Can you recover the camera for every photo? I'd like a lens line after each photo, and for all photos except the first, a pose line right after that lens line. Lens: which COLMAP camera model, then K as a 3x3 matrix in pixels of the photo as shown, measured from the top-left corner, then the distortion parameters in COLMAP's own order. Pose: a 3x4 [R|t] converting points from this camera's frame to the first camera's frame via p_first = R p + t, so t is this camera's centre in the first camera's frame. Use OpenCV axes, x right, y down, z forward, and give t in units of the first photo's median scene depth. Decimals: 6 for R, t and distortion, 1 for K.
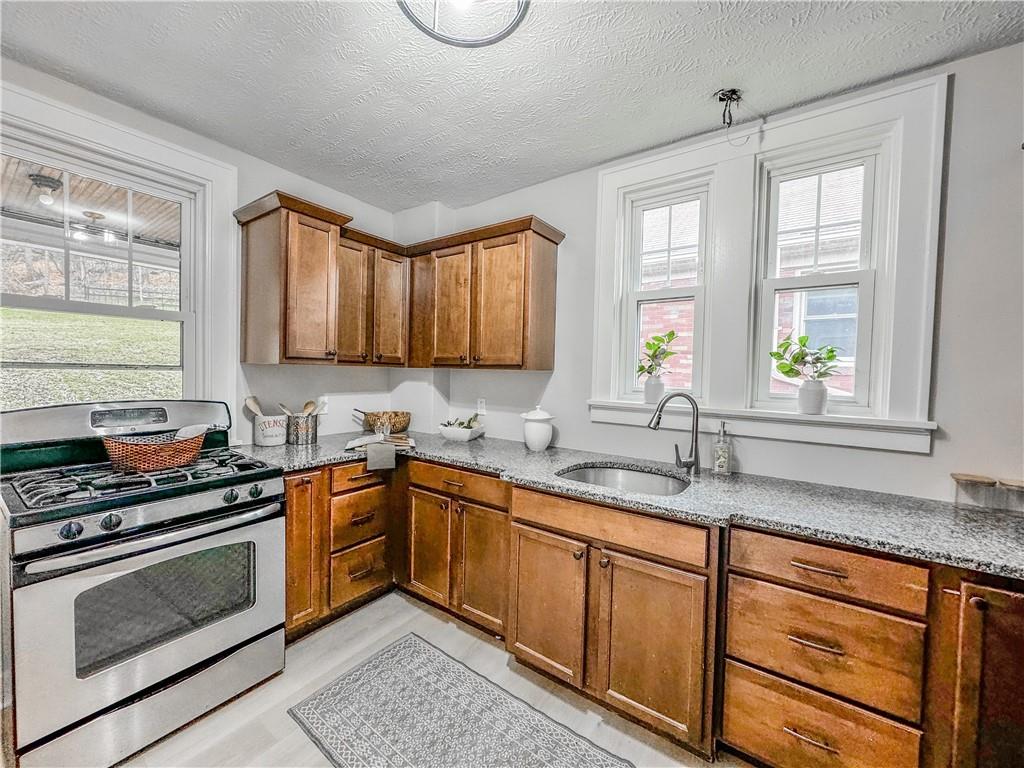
lens RADIAL K [[407.9, 0, 512.0], [0, 407.9, 384.0], [0, 0, 1]] dist [-0.001057, 0.000396]
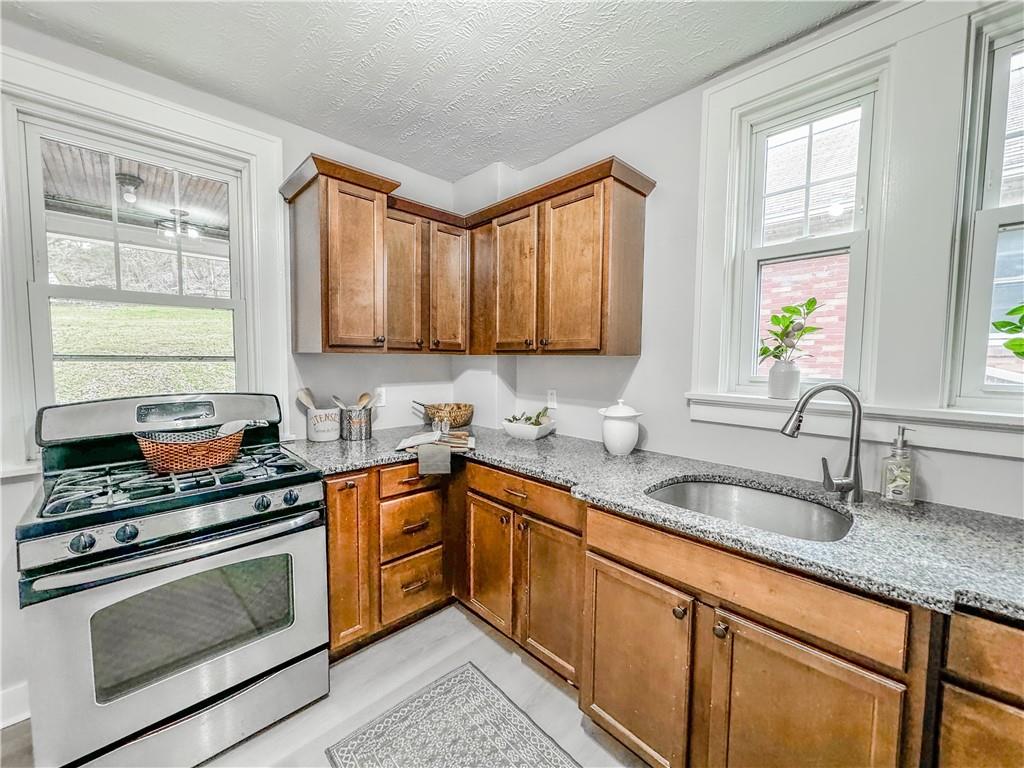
lens RADIAL K [[407.9, 0, 512.0], [0, 407.9, 384.0], [0, 0, 1]] dist [-0.001057, 0.000396]
pose [[0.982006, -0.001965, -0.188839, 0.006727], [0.008047, 0.999473, 0.031447, -0.005459], [0.188678, -0.032401, 0.981504, 0.197261]]
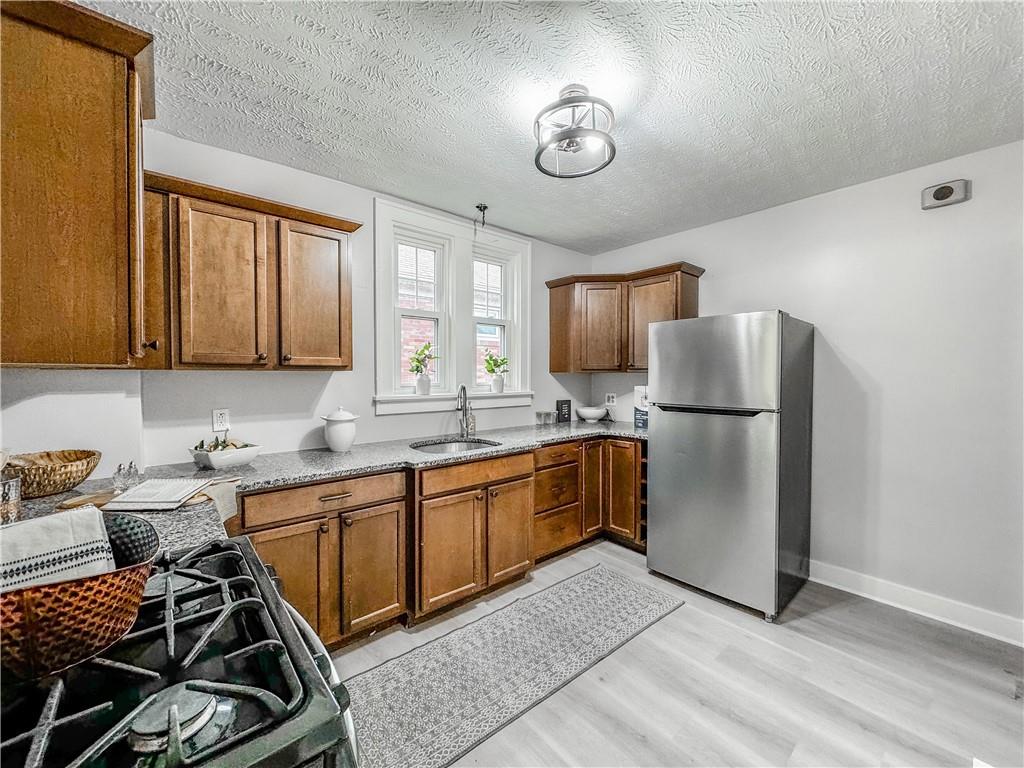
lens RADIAL K [[407.9, 0, 512.0], [0, 407.9, 384.0], [0, 0, 1]] dist [-0.001057, 0.000396]
pose [[0.243242, -0.043897, 0.968972, -0.941199], [0.035454, 0.998710, 0.036344, -0.027438], [-0.969317, 0.025514, 0.244485, 0.409402]]
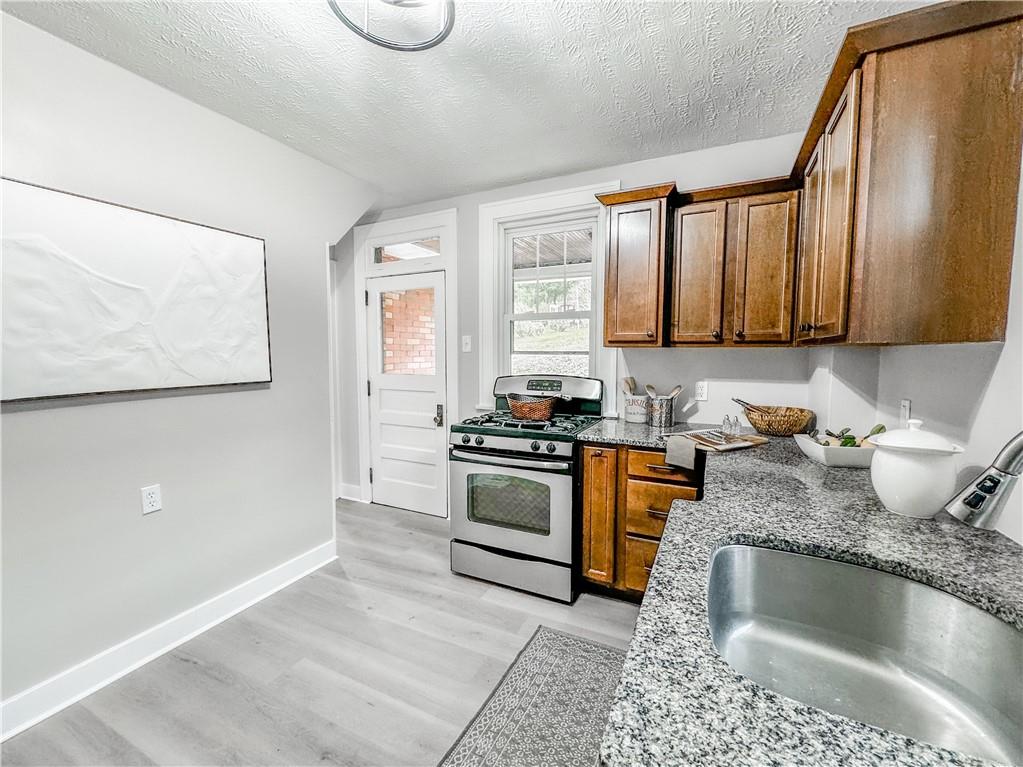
lens RADIAL K [[421.7, 0, 511.5], [0, 421.7, 383.5], [0, 0, 1]] dist [-0.000911, 0.000040]
pose [[0.163988, 0.050950, -0.985146, 0.540041], [-0.028285, 0.998498, 0.046933, 0.003037], [0.986057, 0.020169, 0.165183, 0.553703]]
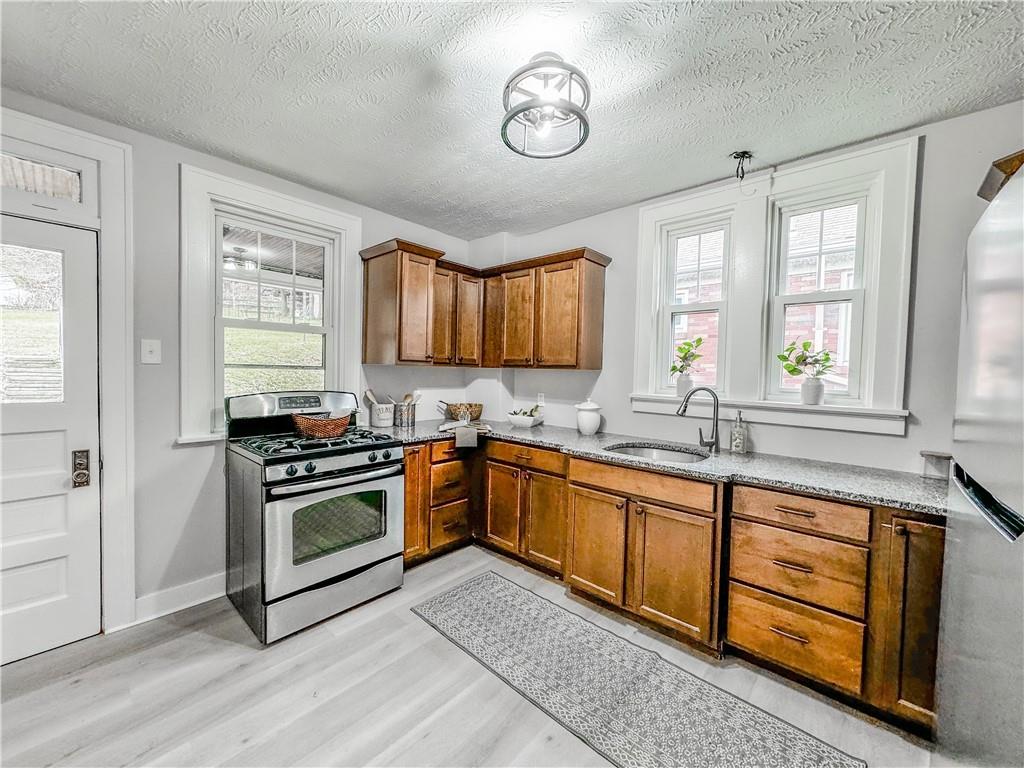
lens RADIAL K [[407.9, 0, 512.0], [0, 407.9, 384.0], [0, 0, 1]] dist [-0.001057, 0.000396]
pose [[0.993459, 0.004057, -0.114115, -0.031209], [-0.003978, 0.999992, 0.000915, 0.011355], [0.114118, -0.000455, 0.993467, -0.300923]]
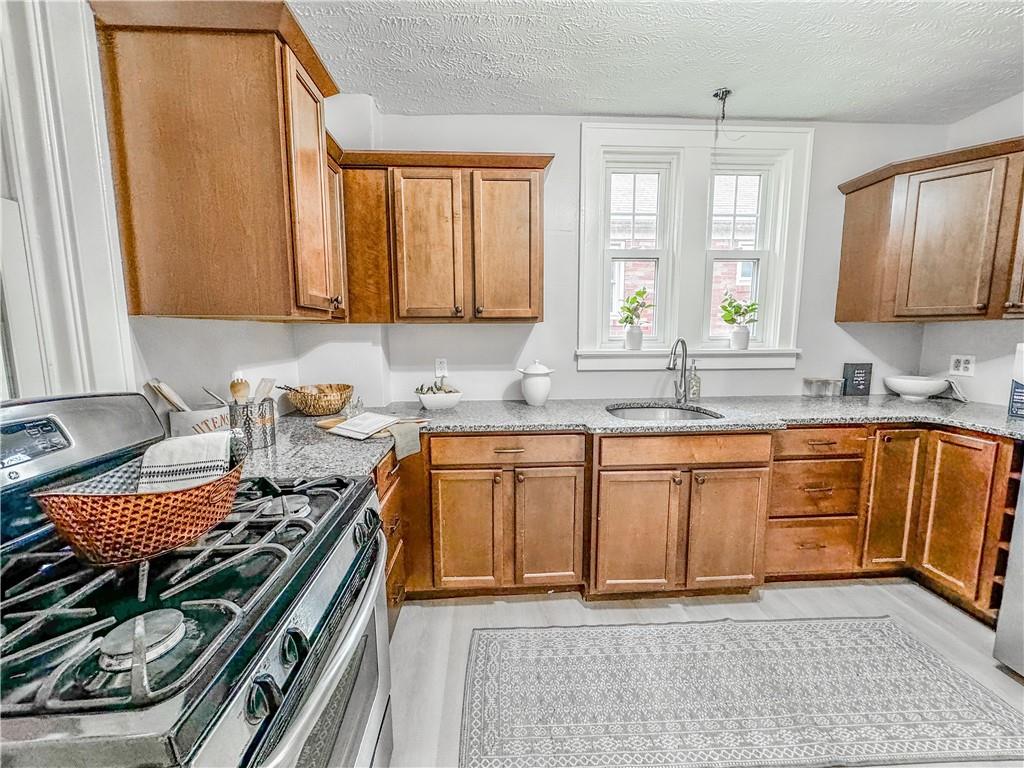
lens RADIAL K [[407.9, 0, 512.0], [0, 407.9, 384.0], [0, 0, 1]] dist [-0.001057, 0.000396]
pose [[0.779110, -0.106181, 0.617830, -0.694988], [0.042780, 0.992259, 0.116584, -0.006330], [-0.625426, -0.064401, 0.777621, 0.323365]]
